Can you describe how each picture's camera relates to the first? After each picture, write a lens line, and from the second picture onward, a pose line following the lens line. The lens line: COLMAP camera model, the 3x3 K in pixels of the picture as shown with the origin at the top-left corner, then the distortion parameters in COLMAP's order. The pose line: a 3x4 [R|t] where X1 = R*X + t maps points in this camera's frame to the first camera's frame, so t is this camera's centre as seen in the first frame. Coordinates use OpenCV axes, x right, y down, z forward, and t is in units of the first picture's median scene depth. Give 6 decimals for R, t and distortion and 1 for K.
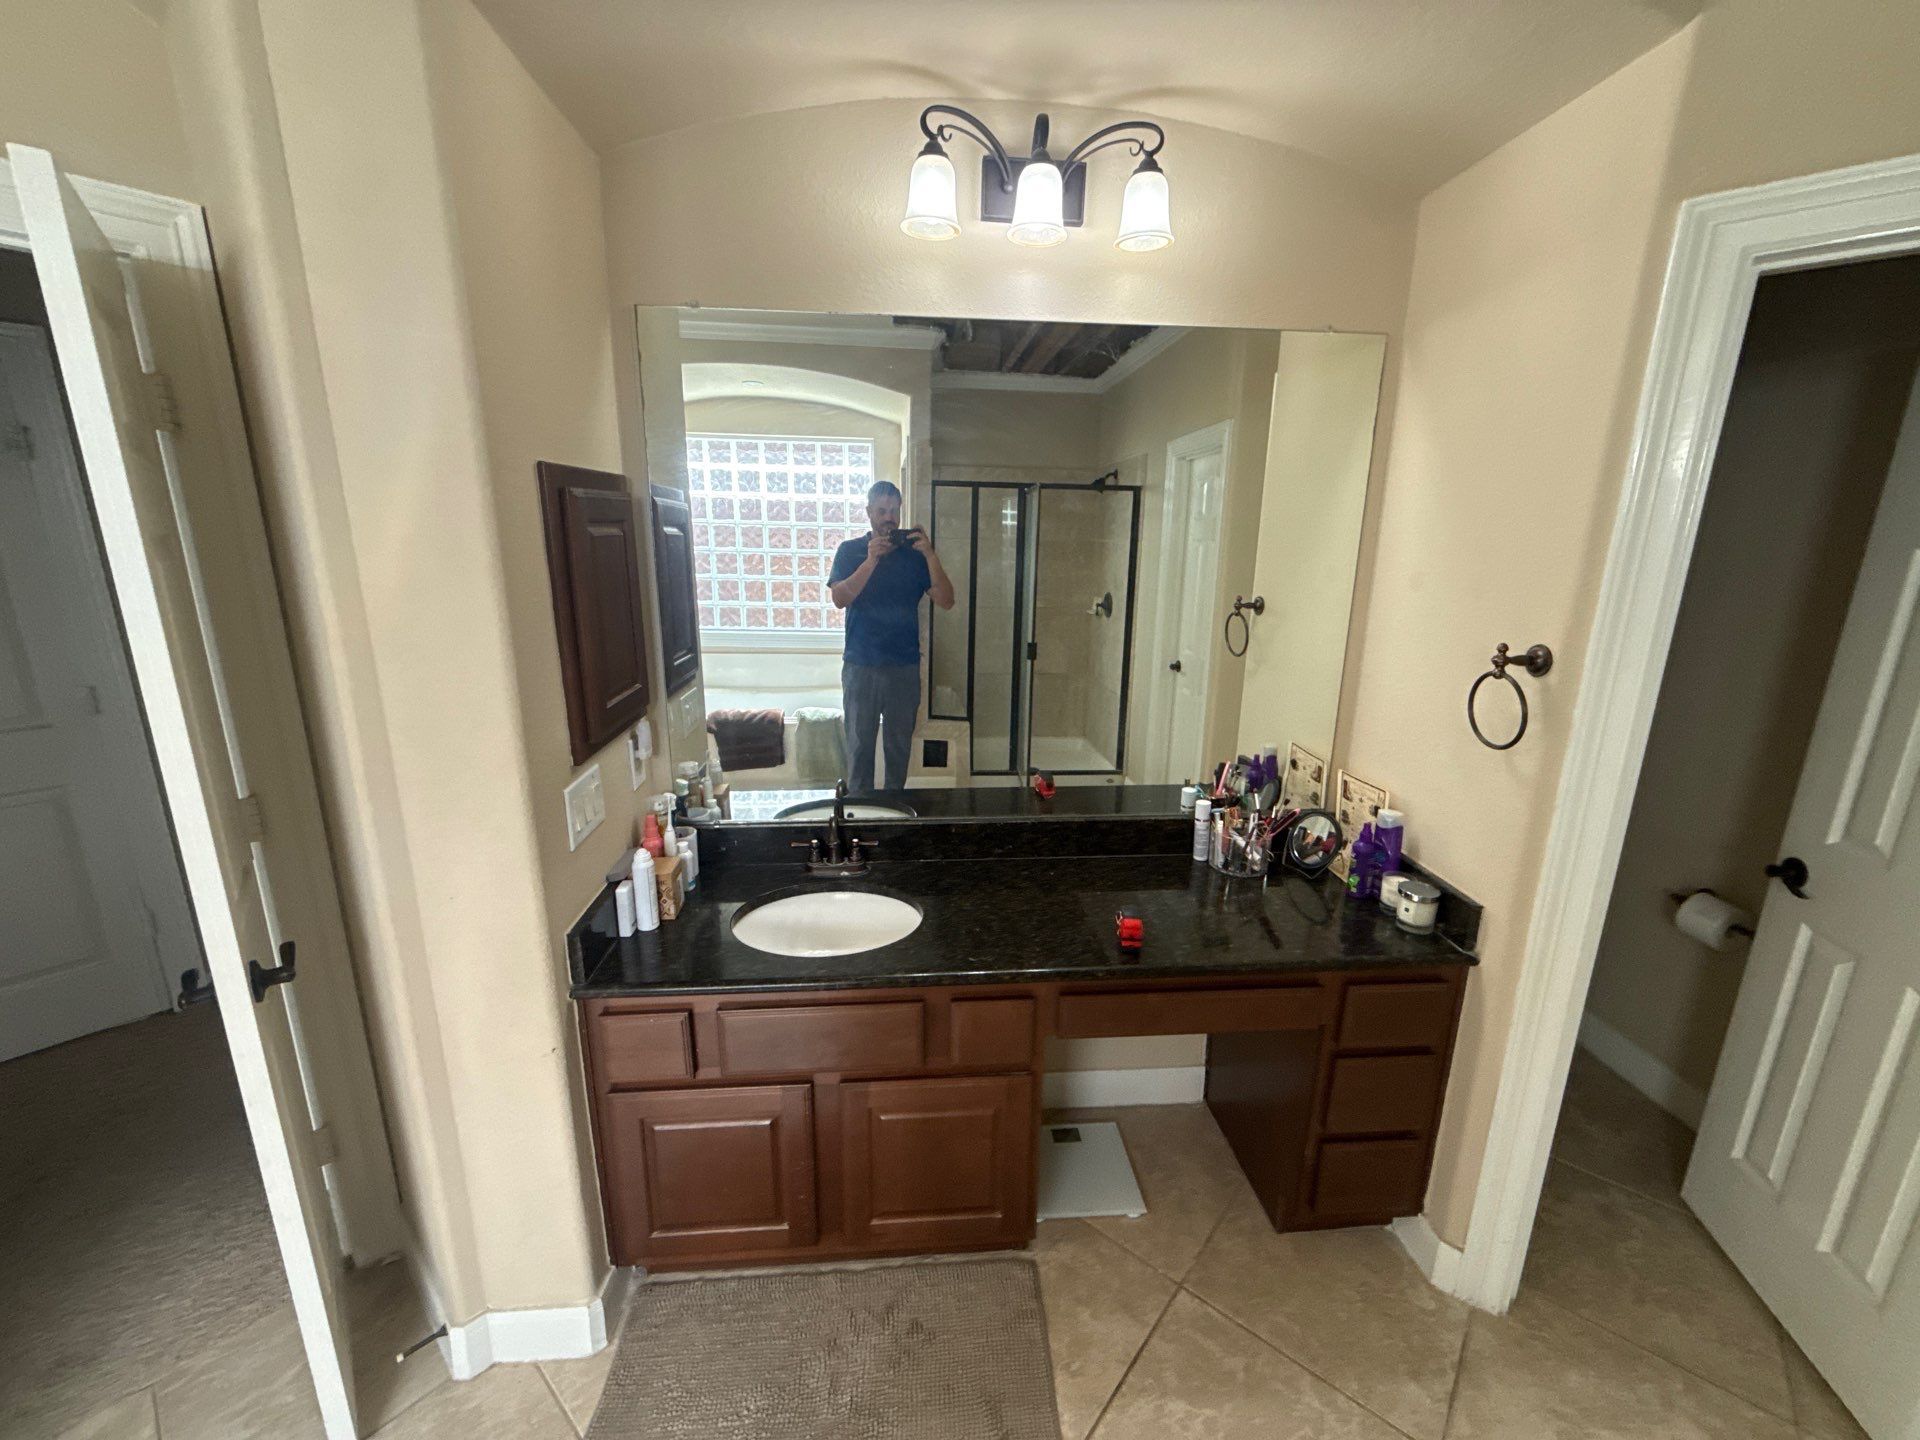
lens RADIAL K [[765.5, 0, 950.7], [0, 765.5, 712.2], [0, 0, 1]] dist [-0.001574, -0.000489]
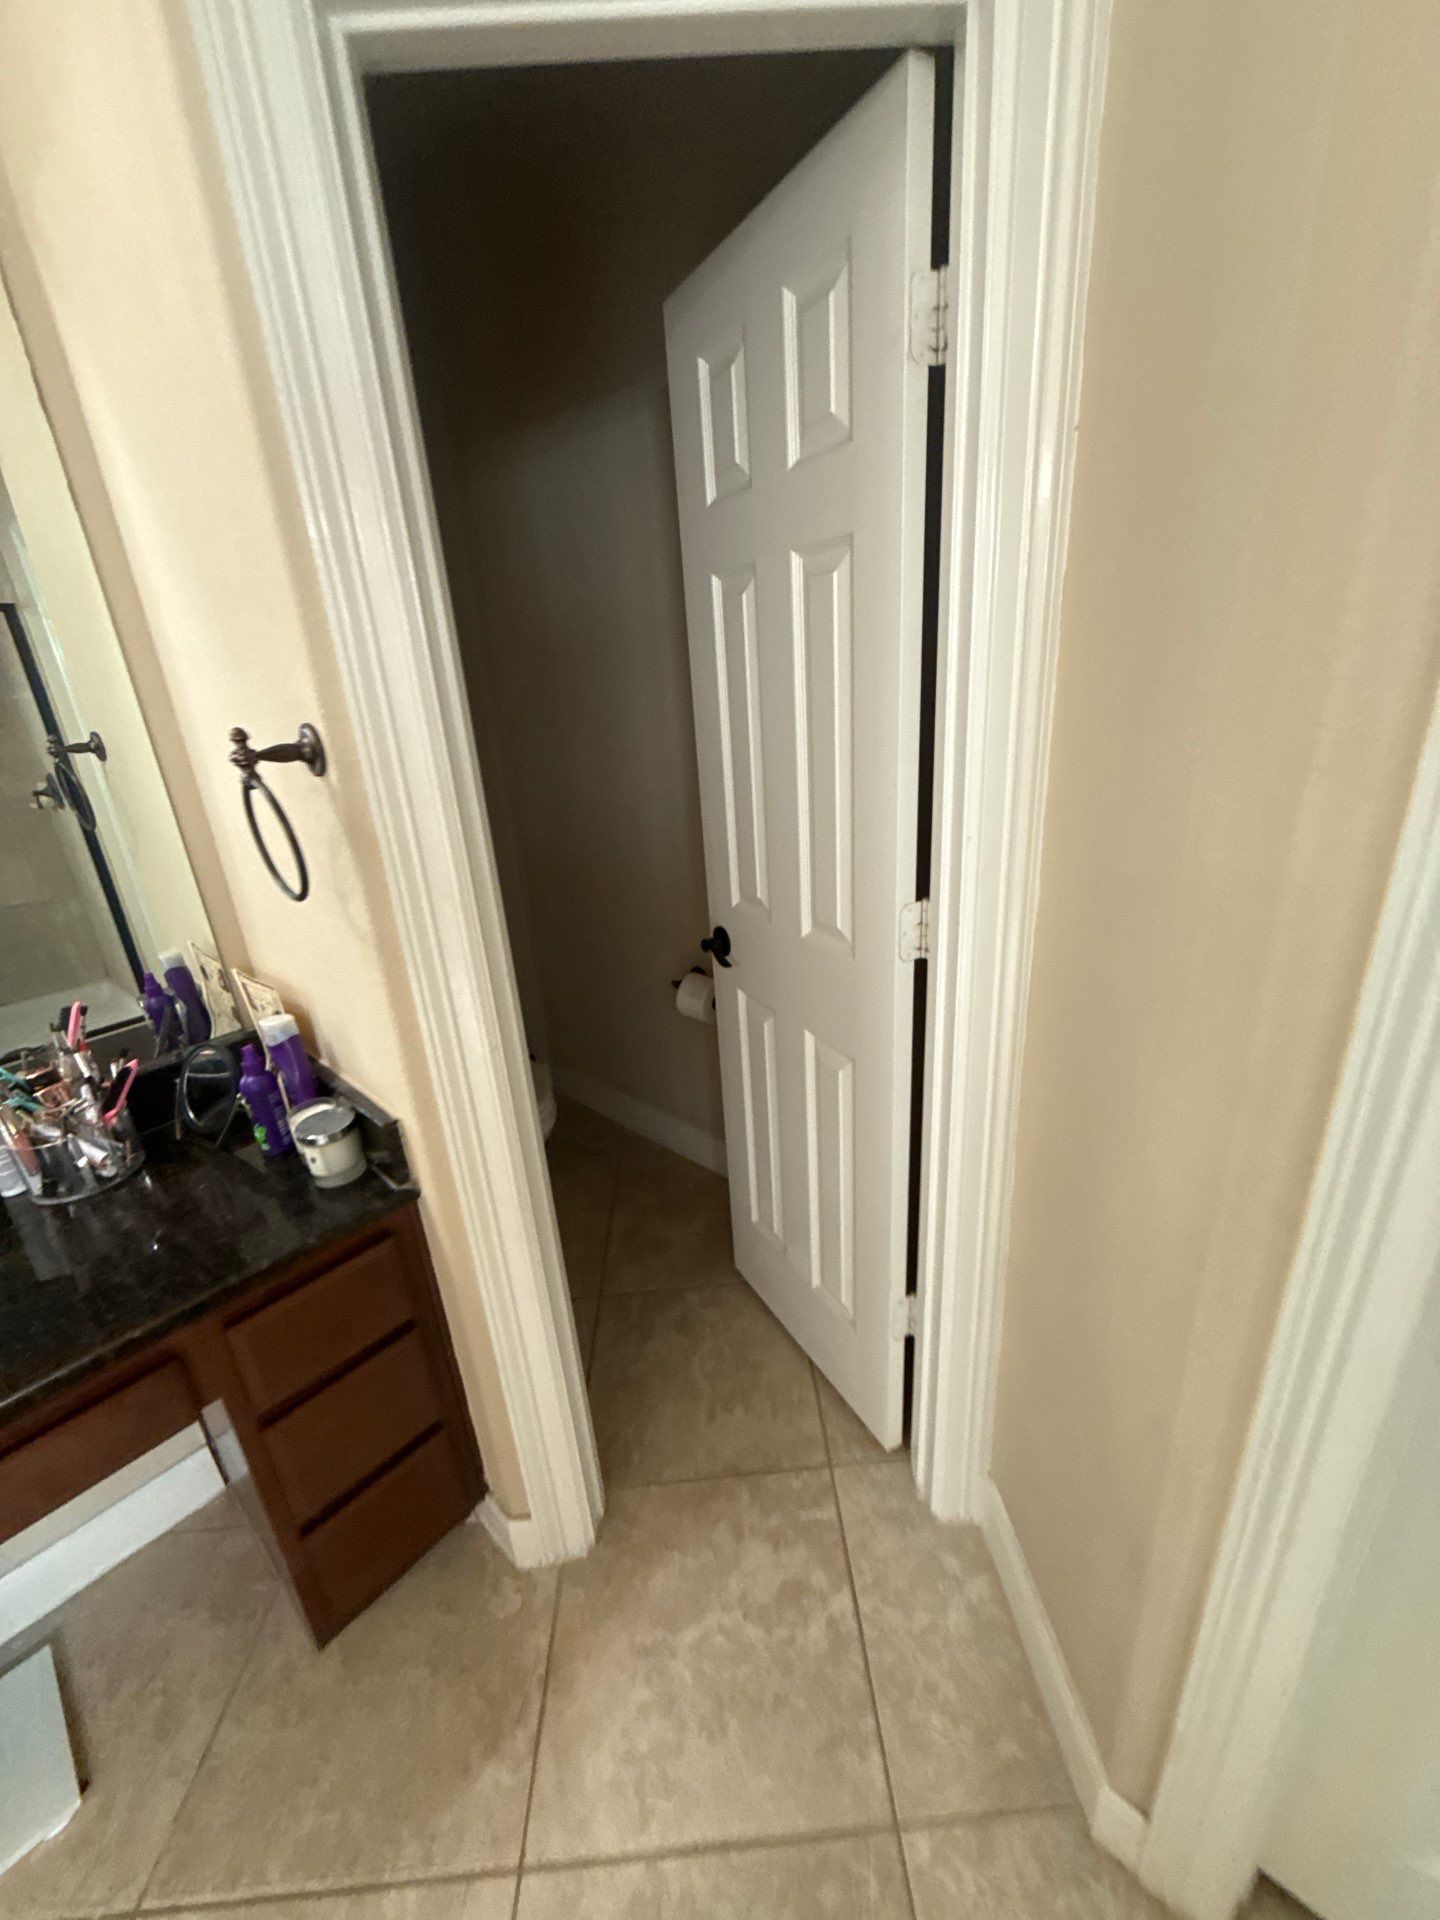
lens RADIAL K [[764.3, 0, 720.0], [0, 764.3, 960.0], [0, 0, 1]] dist [-0.000193, -0.000064]
pose [[0.720907, -0.298334, 0.625531, 0.455407], [0.232726, 0.954400, 0.186971, 0.046629], [-0.652787, 0.010789, 0.757464, 0.247245]]
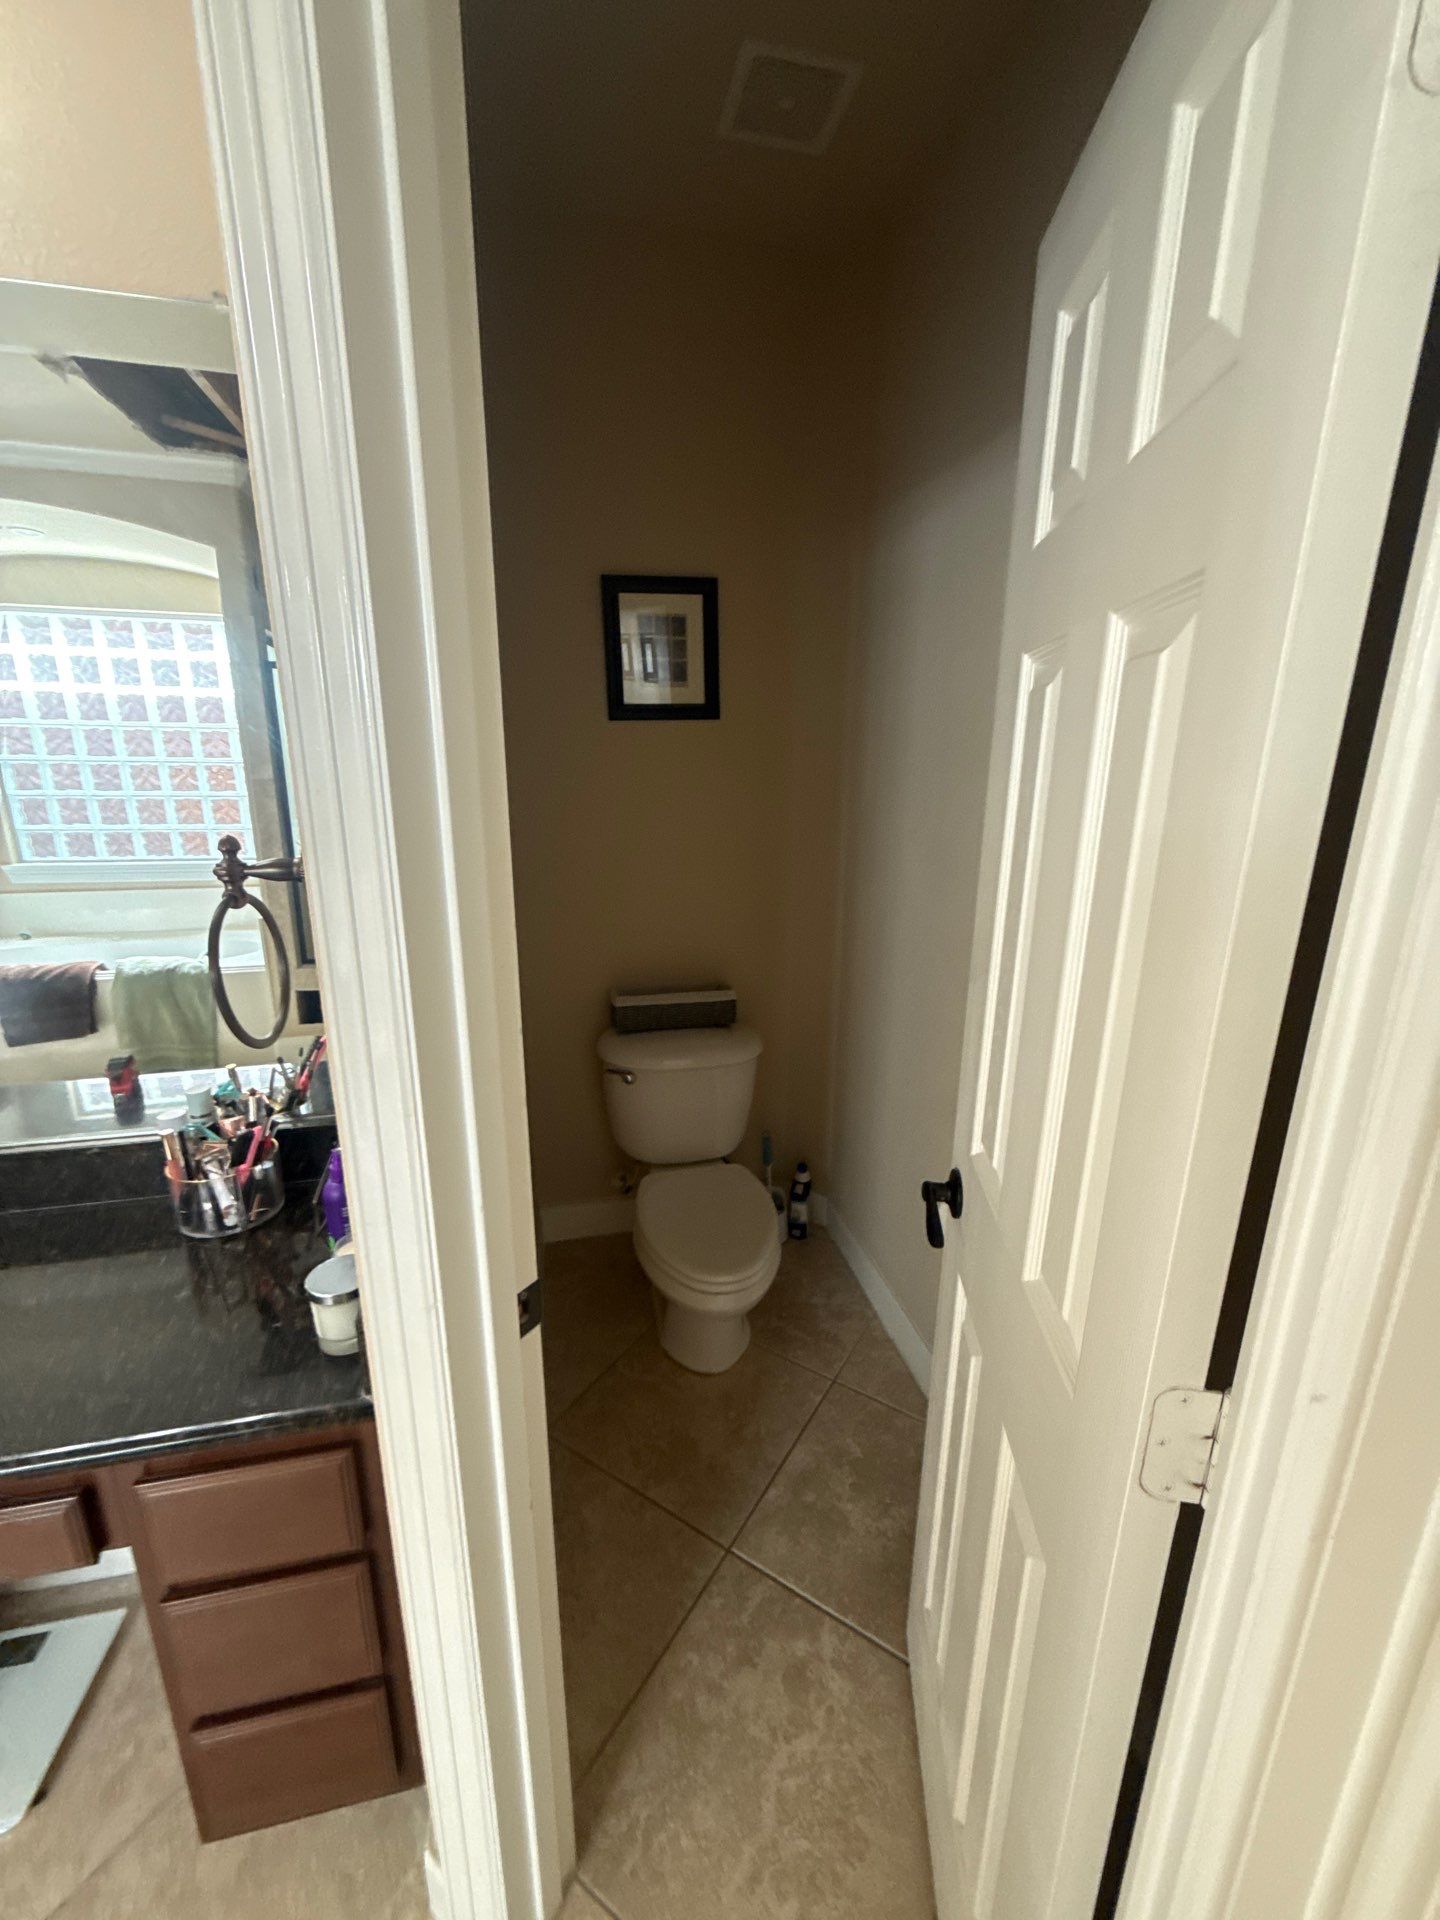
lens RADIAL K [[765.5, 0, 721.1], [0, 765.5, 963.8], [0, 0, 1]] dist [-0.001574, -0.000489]
pose [[0.989187, -0.044151, 0.139856, 0.771980], [0.039551, 0.998587, 0.035502, -0.010040], [-0.141226, -0.029587, 0.989535, 0.373330]]
